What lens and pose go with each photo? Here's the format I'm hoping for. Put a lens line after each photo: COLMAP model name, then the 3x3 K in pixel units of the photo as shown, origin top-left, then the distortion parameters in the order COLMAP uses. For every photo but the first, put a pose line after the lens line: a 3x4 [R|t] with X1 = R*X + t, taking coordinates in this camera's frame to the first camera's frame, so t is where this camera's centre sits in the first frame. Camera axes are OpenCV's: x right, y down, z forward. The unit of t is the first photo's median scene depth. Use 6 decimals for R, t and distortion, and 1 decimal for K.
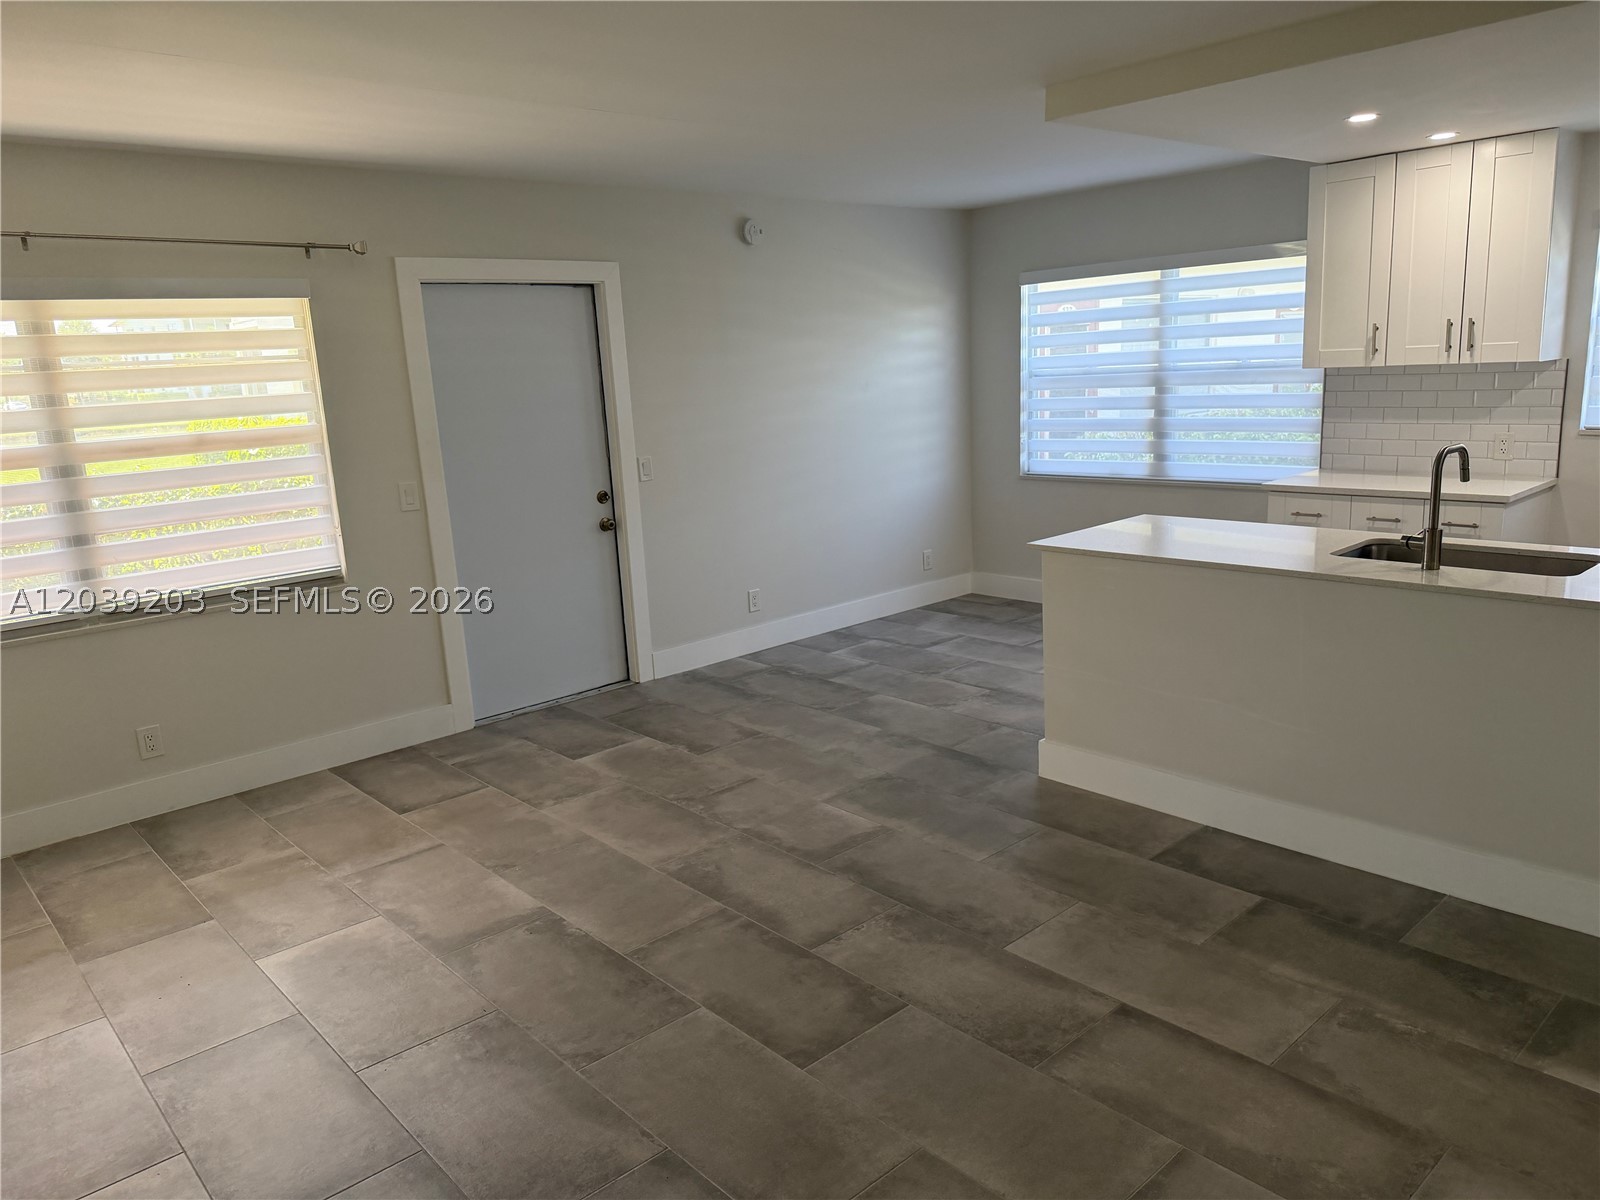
lens RADIAL K [[1126.0, 0, 805.3], [0, 1126.0, 605.9], [0, 0, 1]] dist [0.121166, -0.170186]
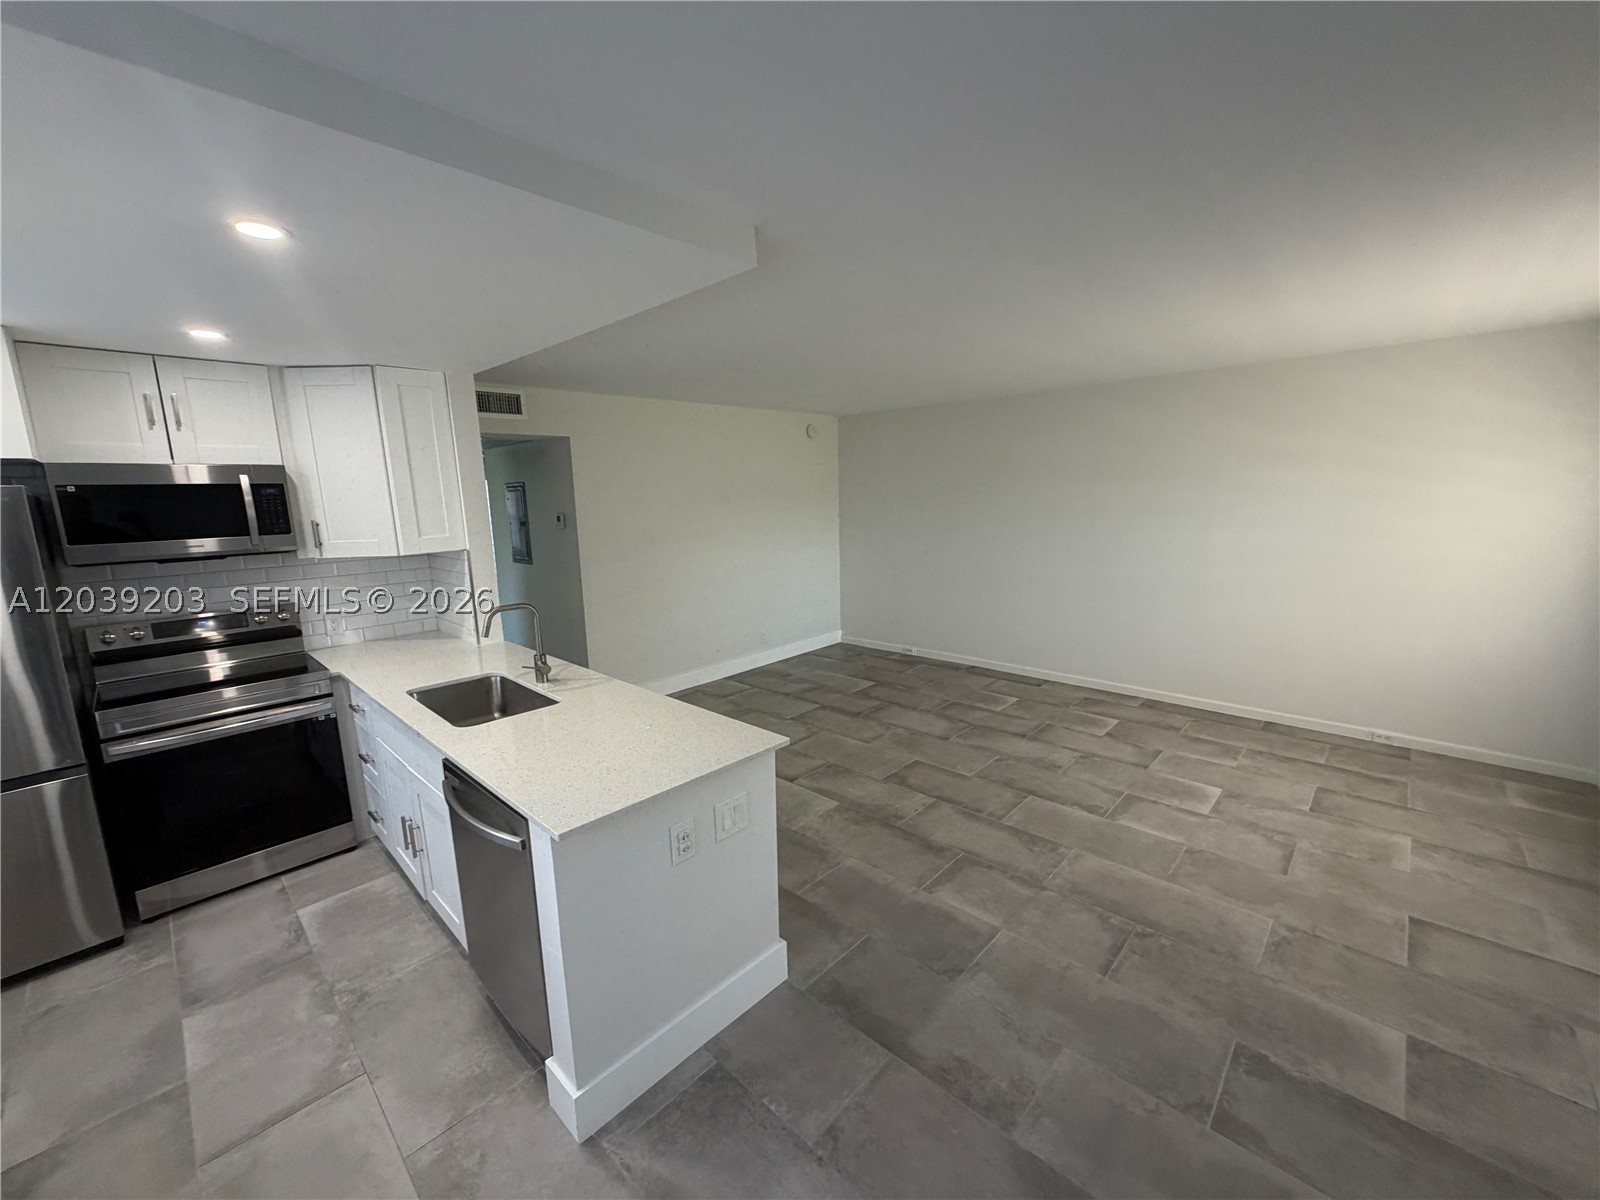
lens RADIAL K [[634.4, 0, 800.0], [0, 634.4, 600.0], [0, 0, 1]] dist [-0.000335, 0.000119]
pose [[-0.994497, 0.086529, -0.059060, 0.177140], [0.057525, 0.922185, 0.382446, -0.290453], [0.087557, 0.376944, -0.922088, 1.203031]]
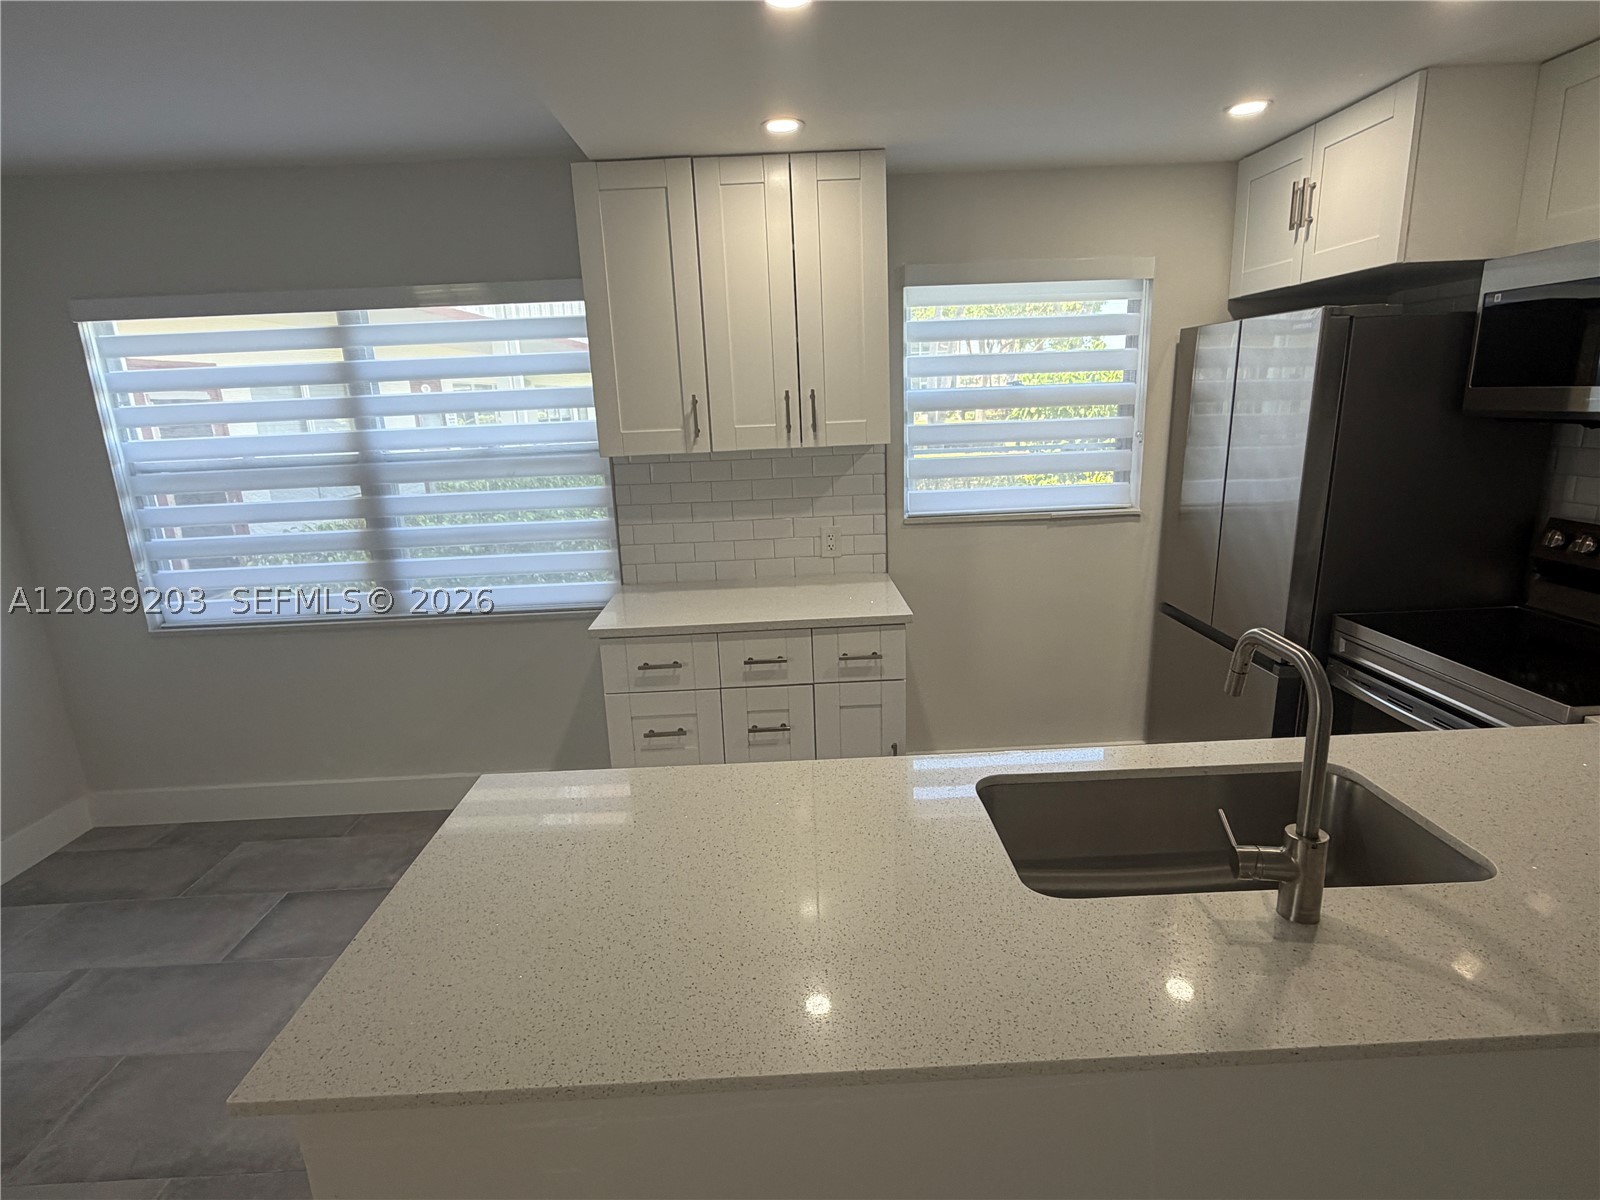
lens RADIAL K [[835.3, 0, 802.1], [0, 835.3, 603.3], [0, 0, 1]] dist [0.001095, -0.000963]
pose [[0.657724, -0.159224, 0.736238, 0.133710], [0.171714, 0.983362, 0.059267, -0.141522], [-0.733426, 0.087441, 0.674122, 0.630338]]
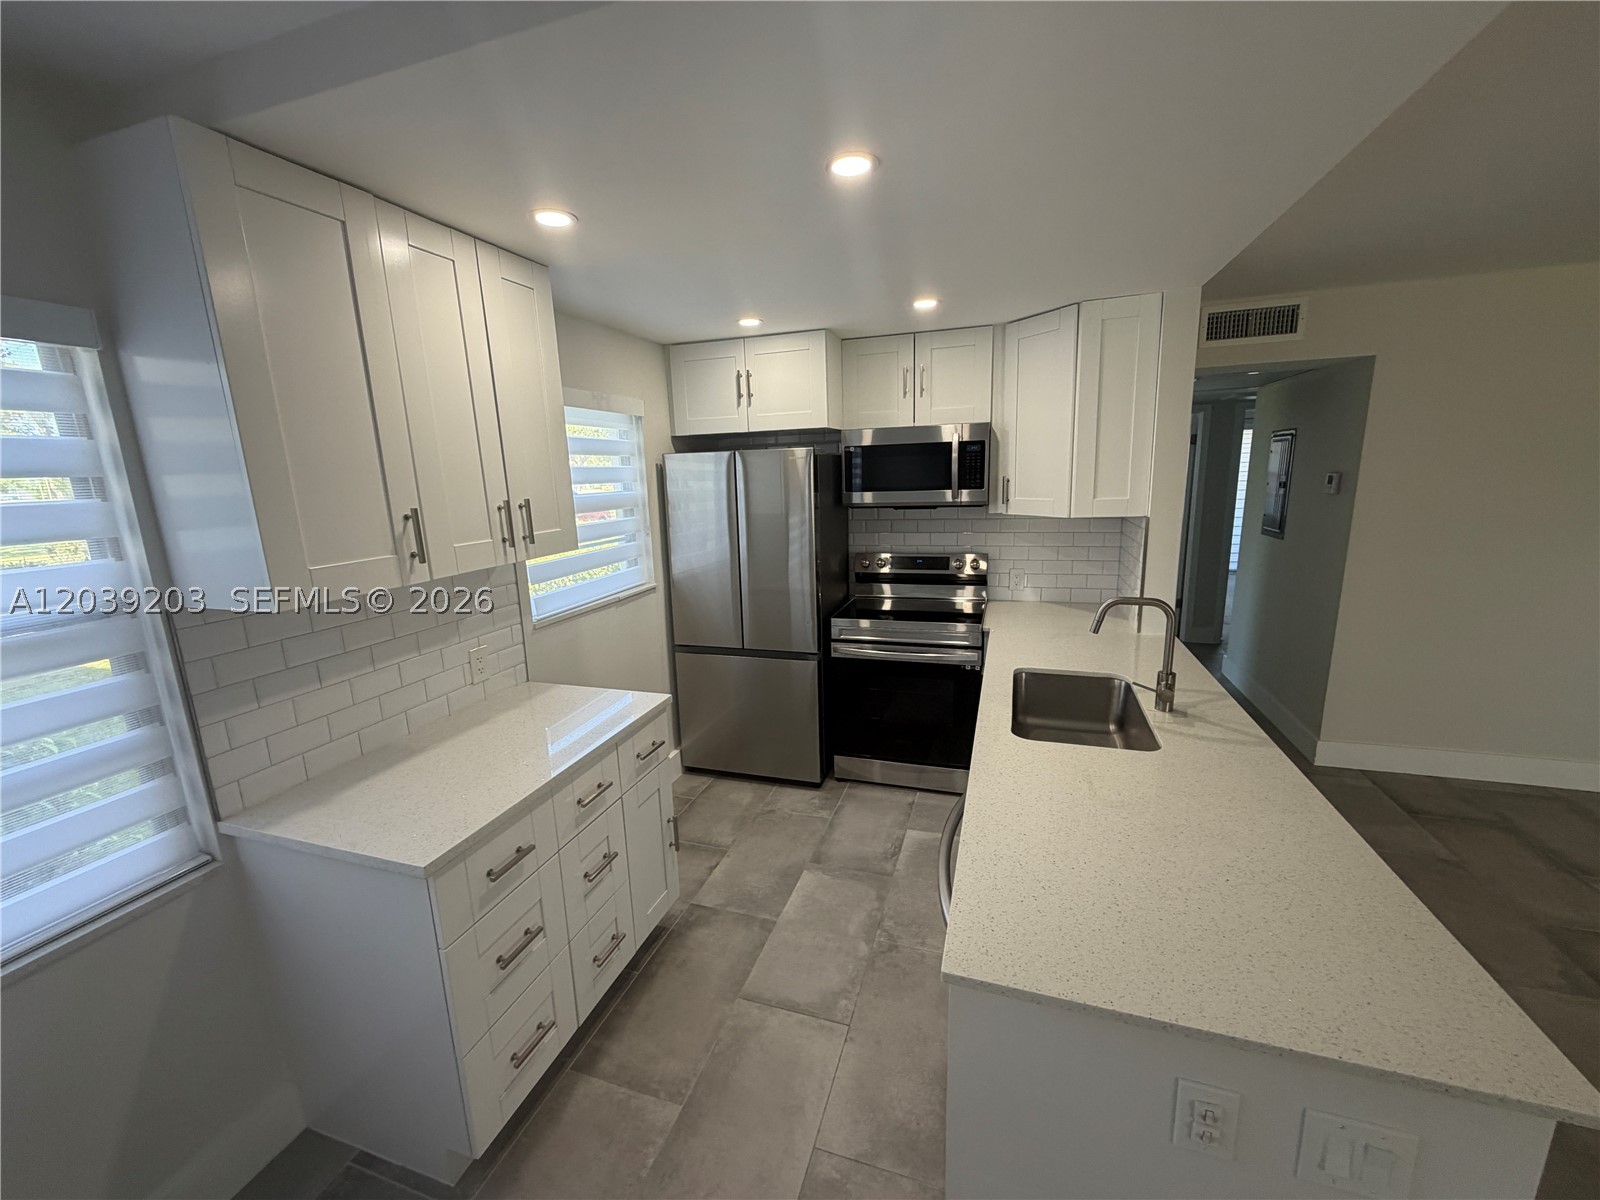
lens RADIAL K [[634.4, 0, 800.0], [0, 634.4, 600.0], [0, 0, 1]] dist [-0.000335, 0.000119]
pose [[-0.481711, -0.112305, 0.869104, 0.143703], [0.246240, 0.934451, 0.257230, -0.248760], [-0.841023, 0.337919, -0.422482, 1.034360]]
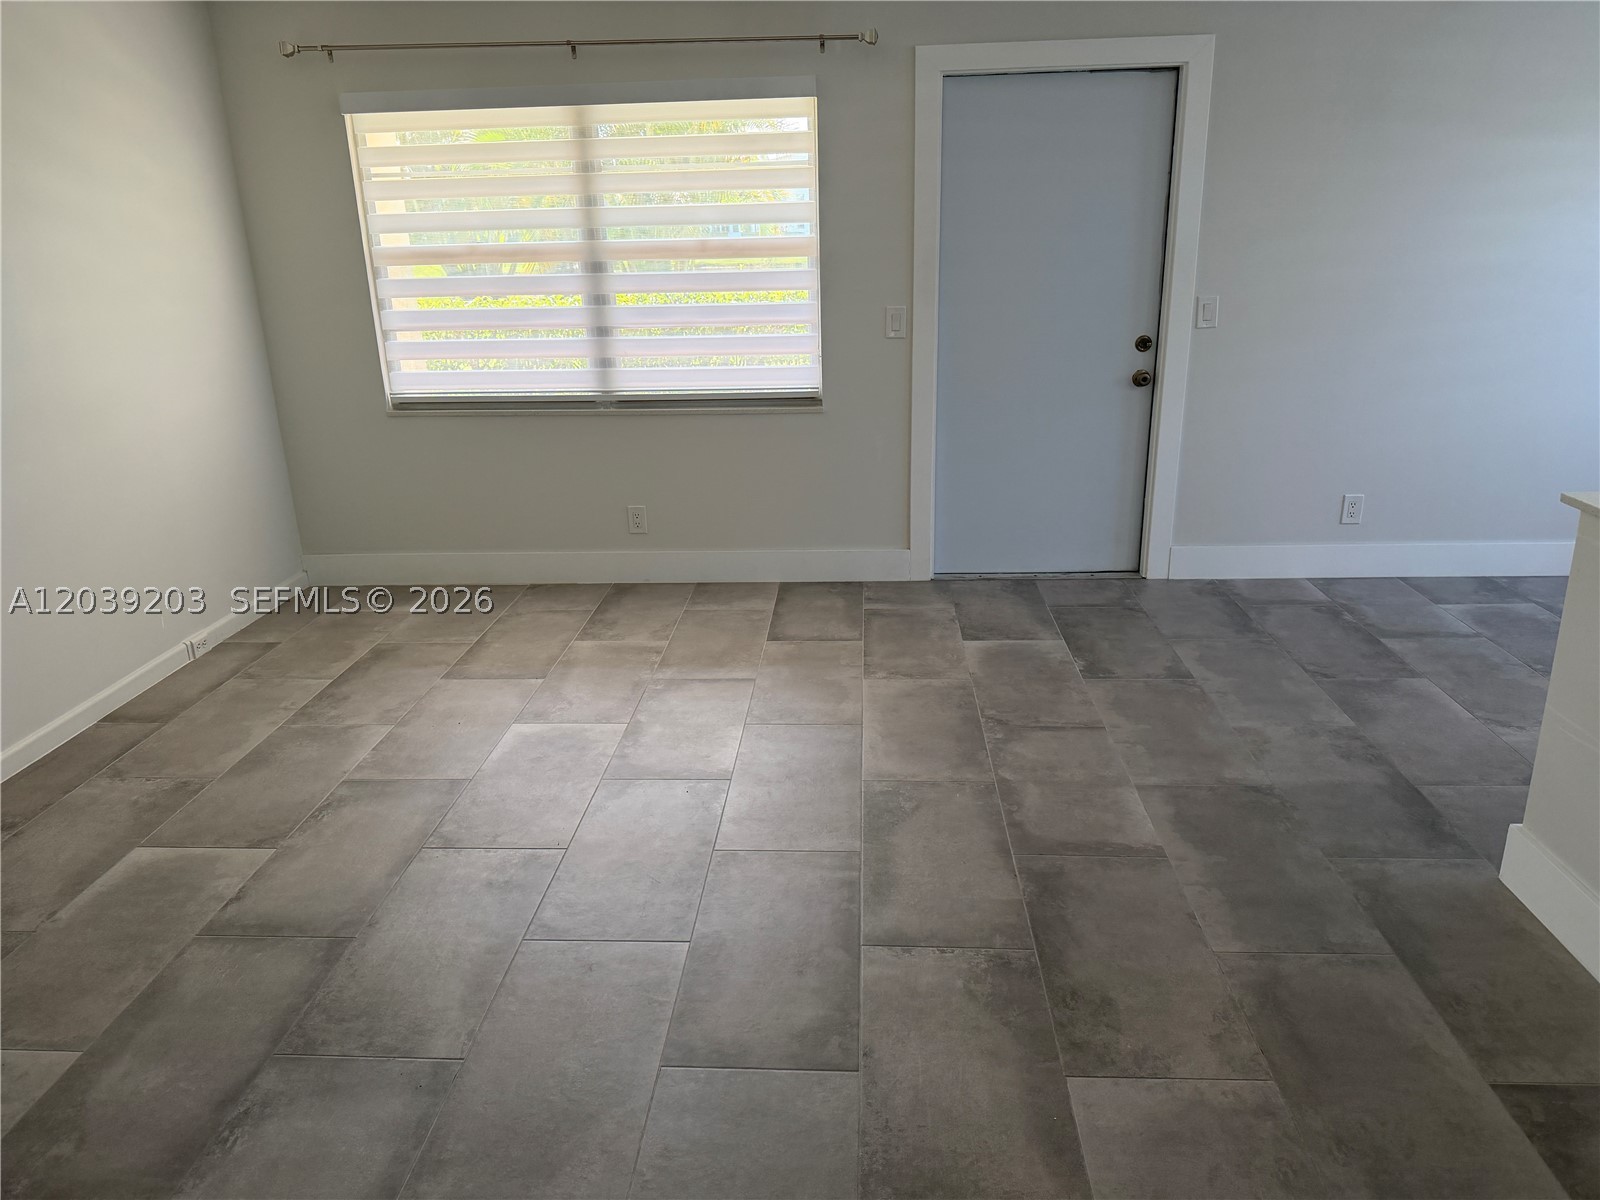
lens RADIAL K [[1124.5, 0, 800.0], [0, 1124.5, 600.0], [0, 0, 1]] dist [0.139460, -0.220976]
pose [[0.698751, 0.255211, -0.668292, 0.280397], [-0.164234, 0.966476, 0.197363, -0.046407], [0.696257, -0.028151, 0.717240, 0.272191]]
